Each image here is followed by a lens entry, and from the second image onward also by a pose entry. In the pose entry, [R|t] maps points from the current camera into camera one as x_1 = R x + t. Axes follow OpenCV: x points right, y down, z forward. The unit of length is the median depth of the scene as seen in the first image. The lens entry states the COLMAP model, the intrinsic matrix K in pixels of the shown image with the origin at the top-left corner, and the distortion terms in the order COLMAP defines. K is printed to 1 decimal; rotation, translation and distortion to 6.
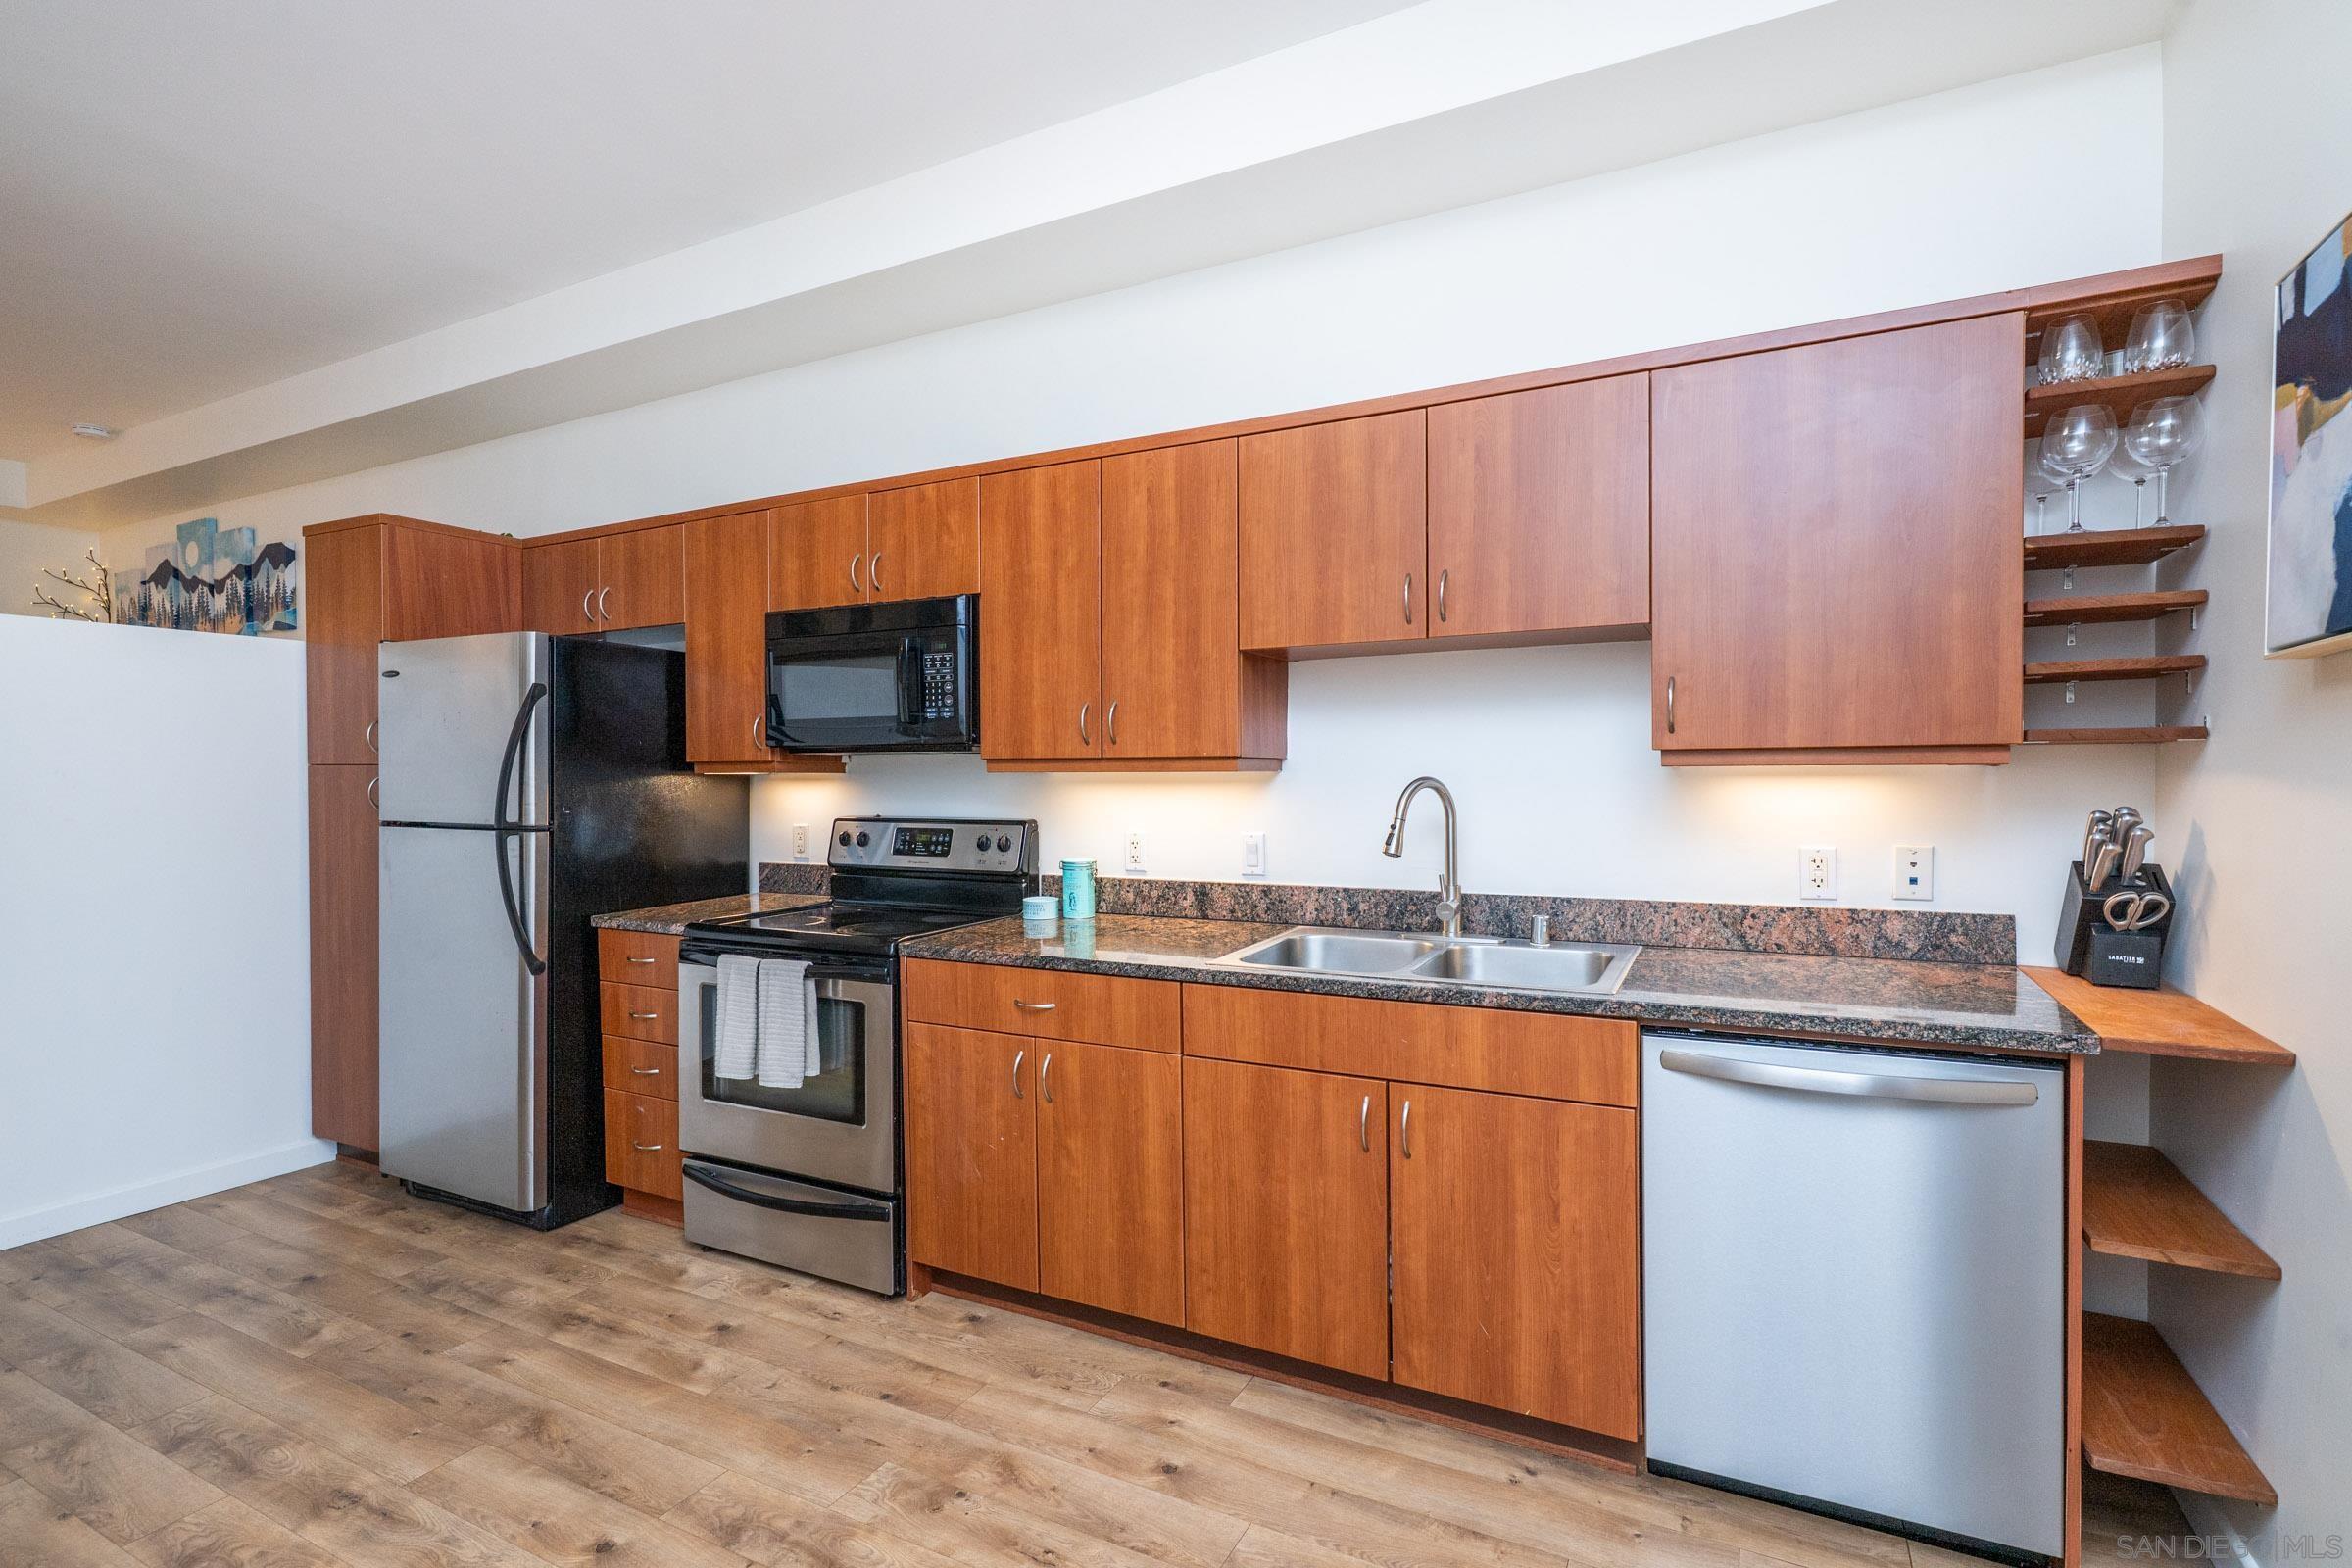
lens RADIAL K [[1099.3, 0, 1184.5], [0, 1099.3, 795.8], [0, 0, 1]] dist [-0.000133, 0.000592]
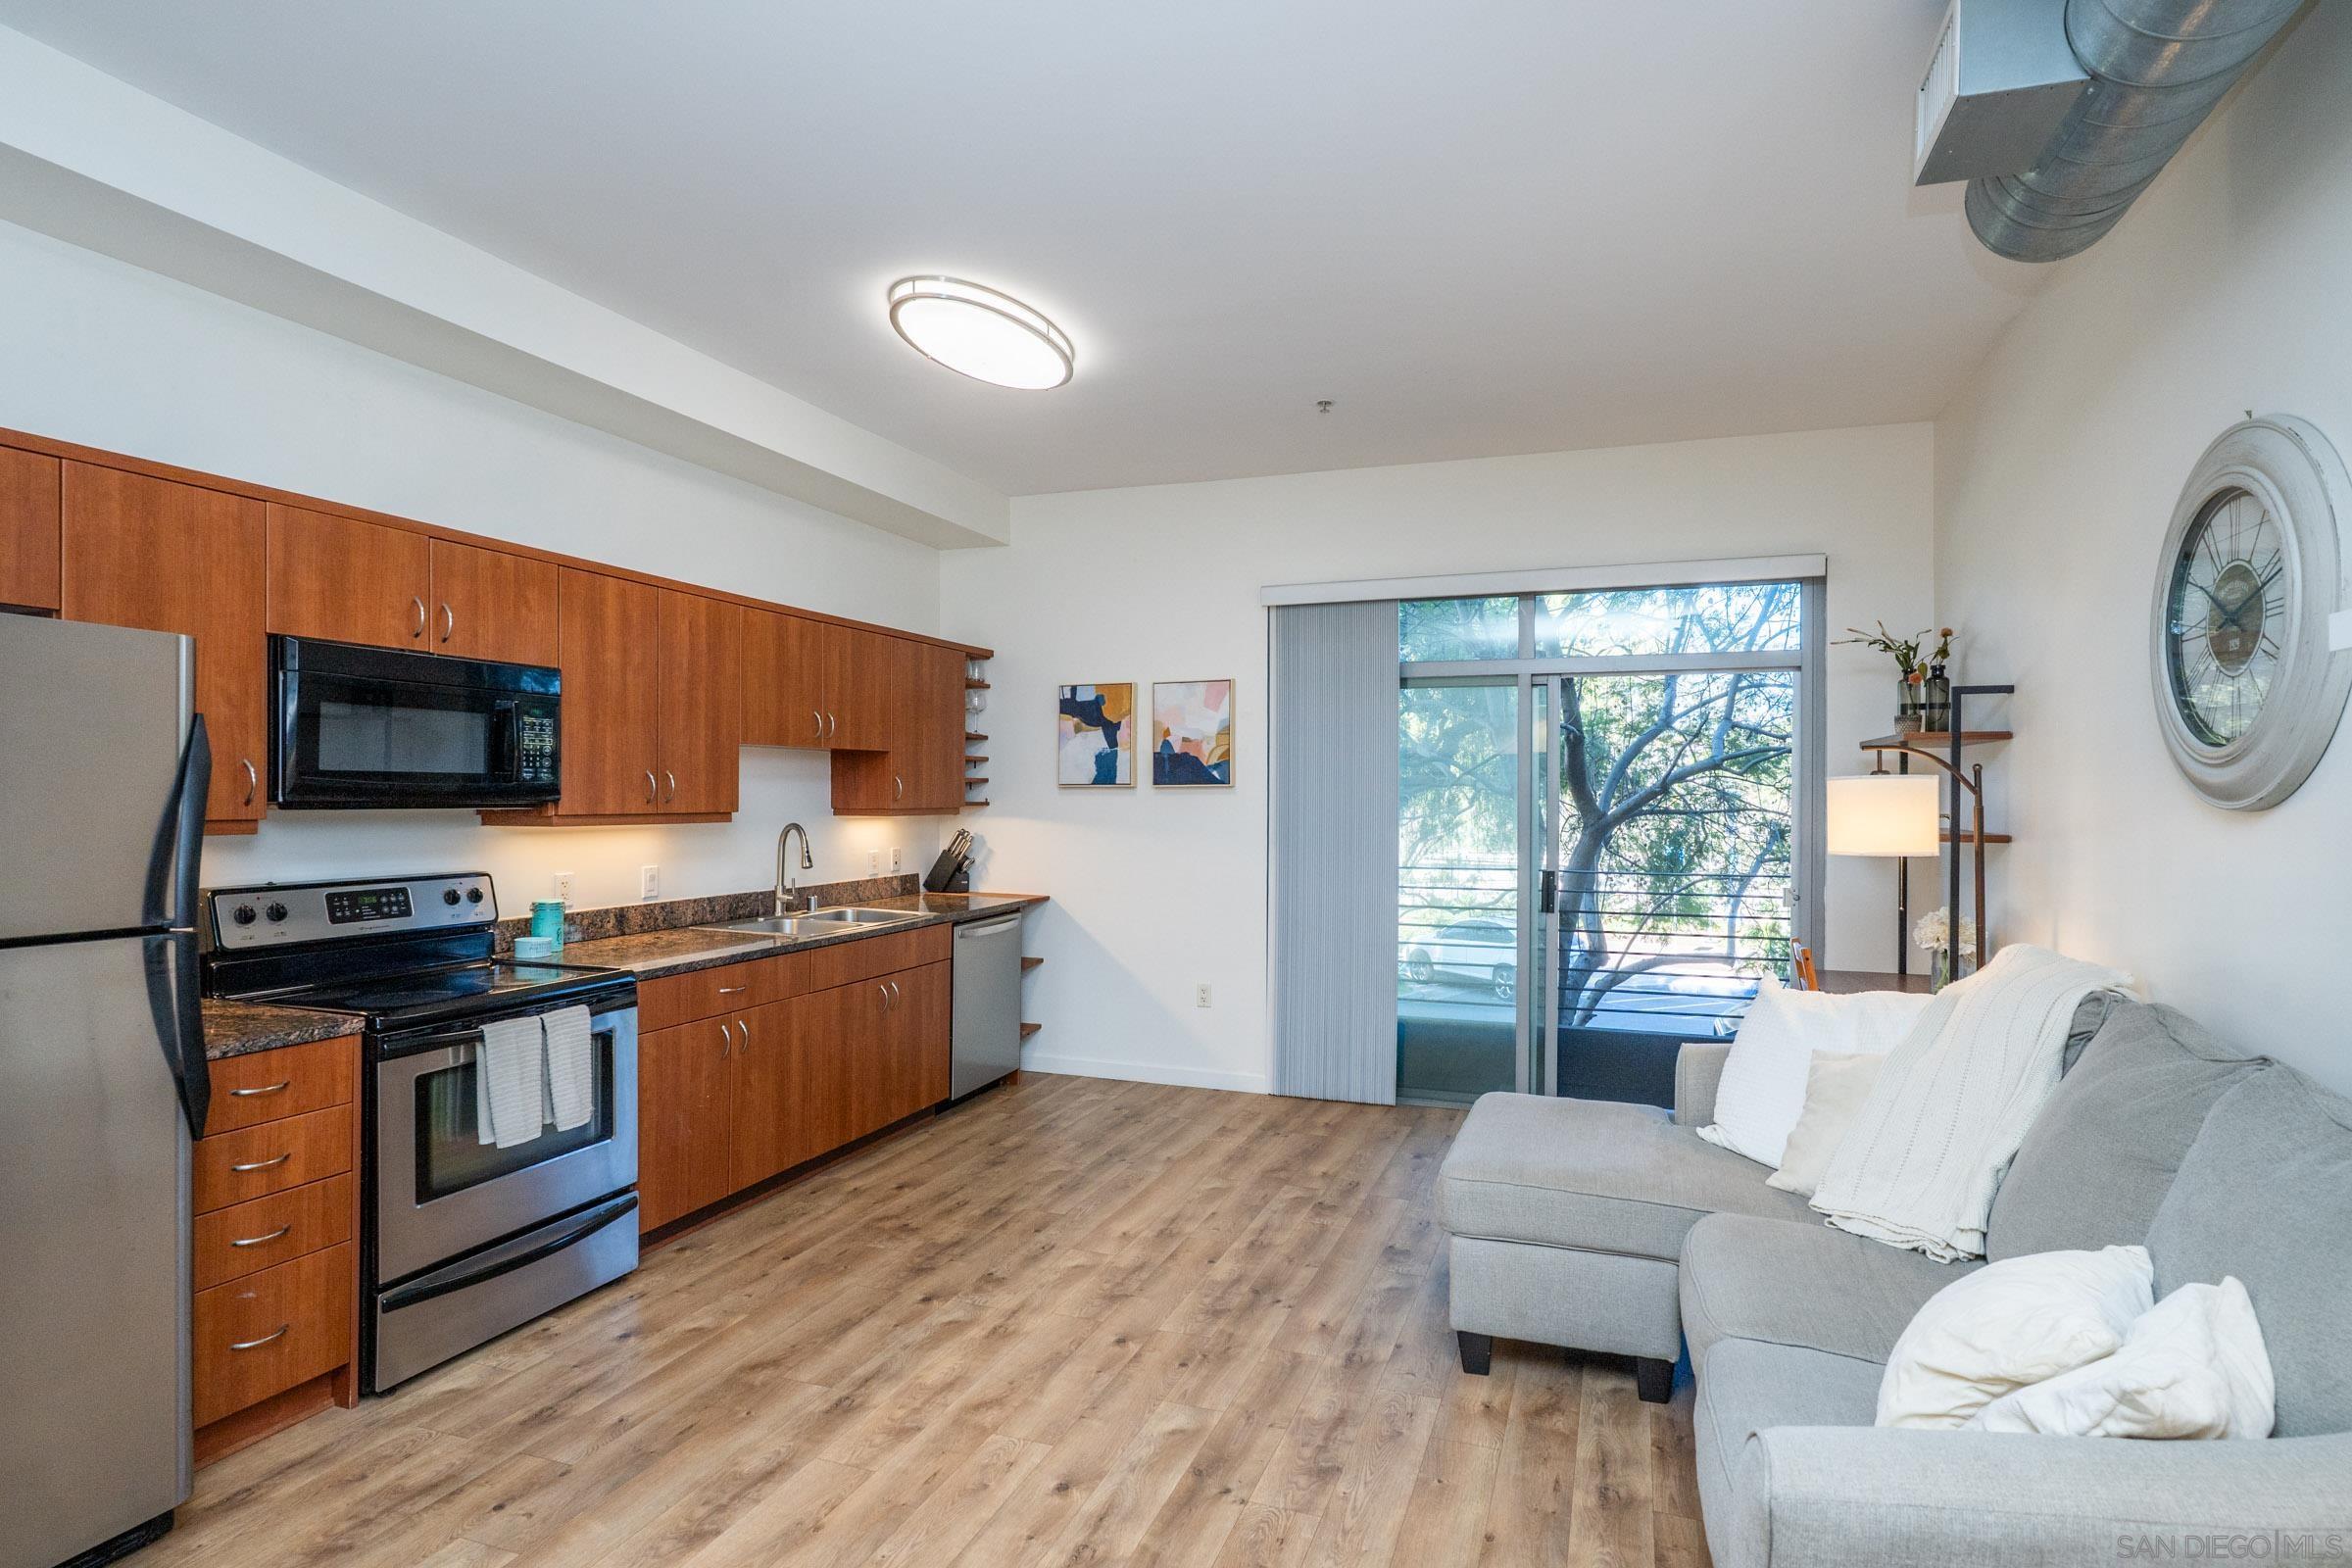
lens RADIAL K [[1099.3, 0, 1182.2], [0, 1099.3, 791.6], [0, 0, 1]] dist [-0.000133, 0.000592]
pose [[-0.090338, 0.009030, 0.995870, -1.500855], [0.016947, 0.999828, -0.007529, -0.041724], [-0.995767, 0.016197, -0.090476, 0.510054]]
